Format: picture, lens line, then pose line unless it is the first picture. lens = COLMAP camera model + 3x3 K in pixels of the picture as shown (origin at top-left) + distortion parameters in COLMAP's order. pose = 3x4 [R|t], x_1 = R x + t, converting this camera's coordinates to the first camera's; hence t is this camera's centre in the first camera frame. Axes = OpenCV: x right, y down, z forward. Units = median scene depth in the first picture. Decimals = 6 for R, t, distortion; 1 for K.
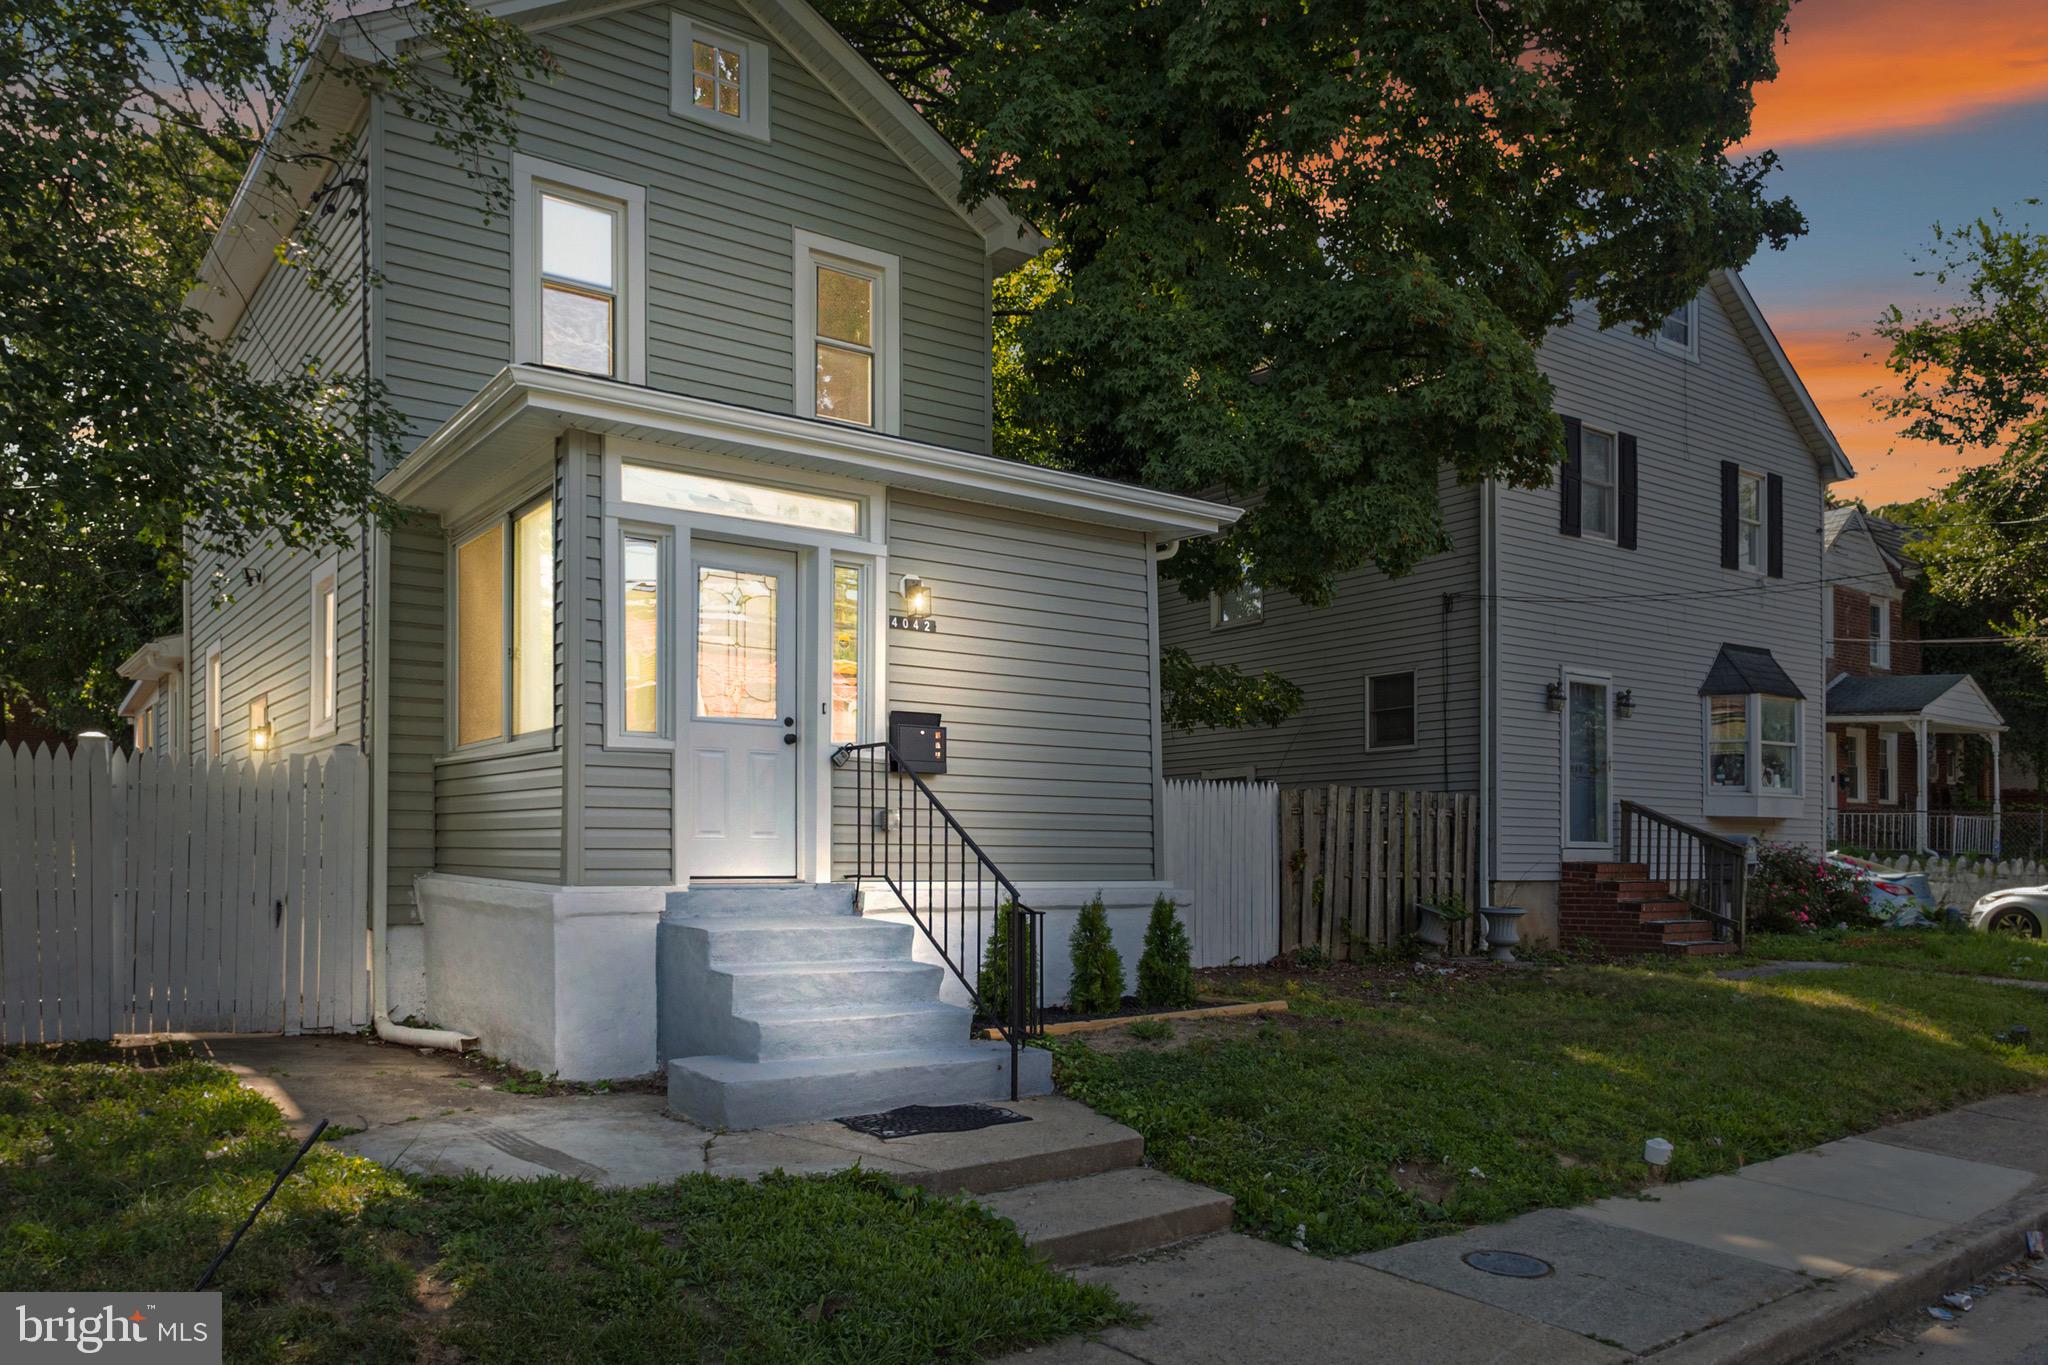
lens RADIAL K [[1484.5, 0, 1016.3], [0, 1484.5, 856.1], [0, 0, 1]] dist [0.003901, 0.000151]
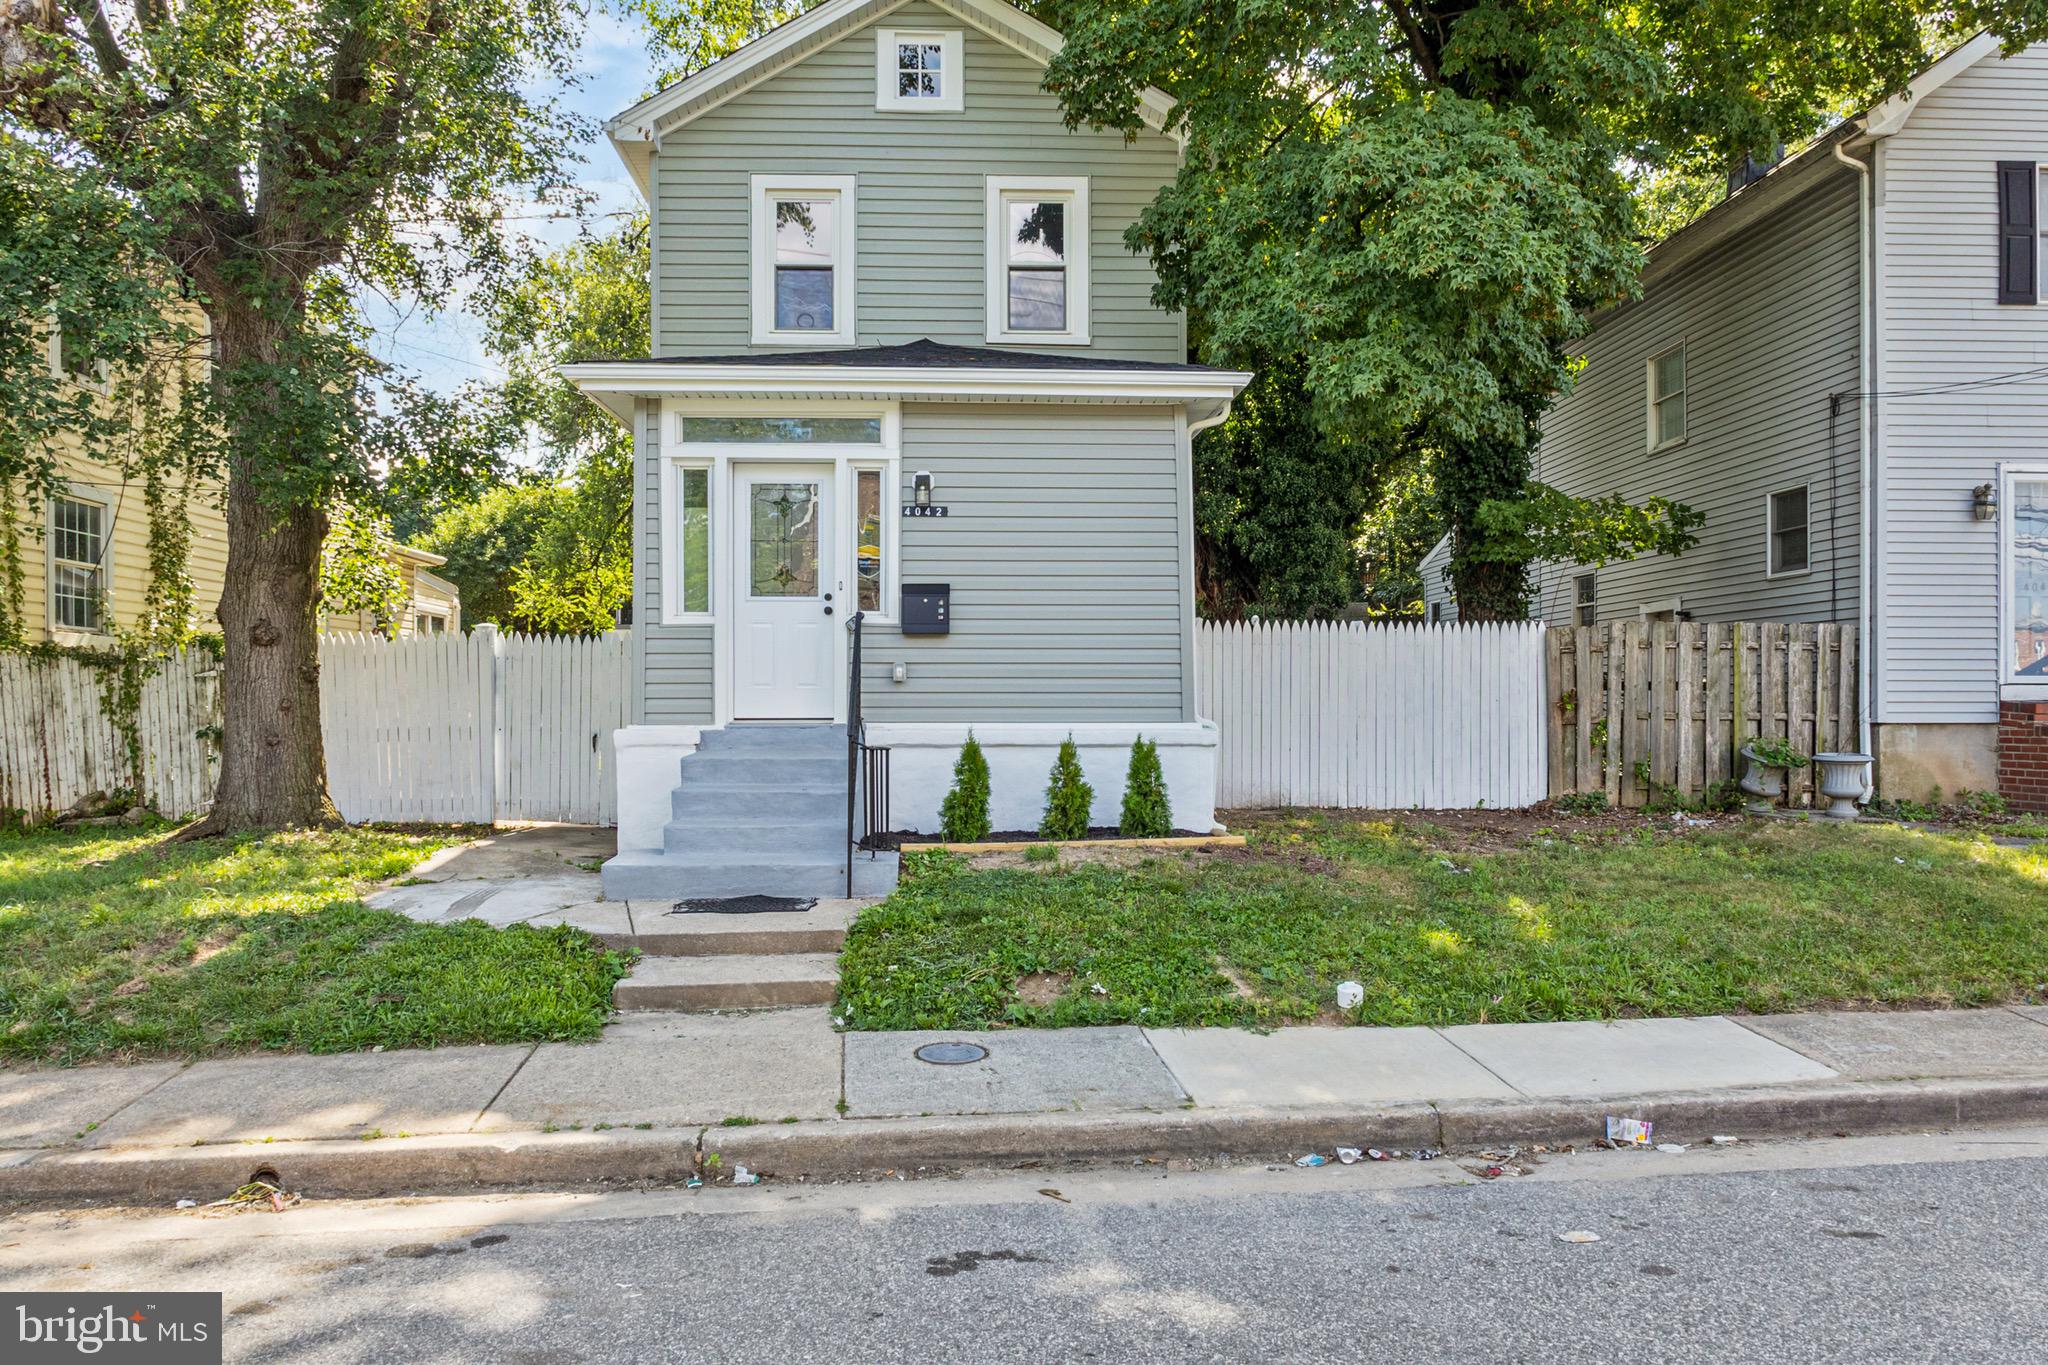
lens RADIAL K [[1441.8, 0, 1024.0], [0, 1441.8, 682.5], [0, 0, 1]] dist [0.002601, -0.000616]
pose [[0.837354, -0.011269, -0.546545, 0.594069], [0.006717, 0.999924, -0.010326, -0.002668], [0.546620, 0.004976, 0.837366, 0.048309]]
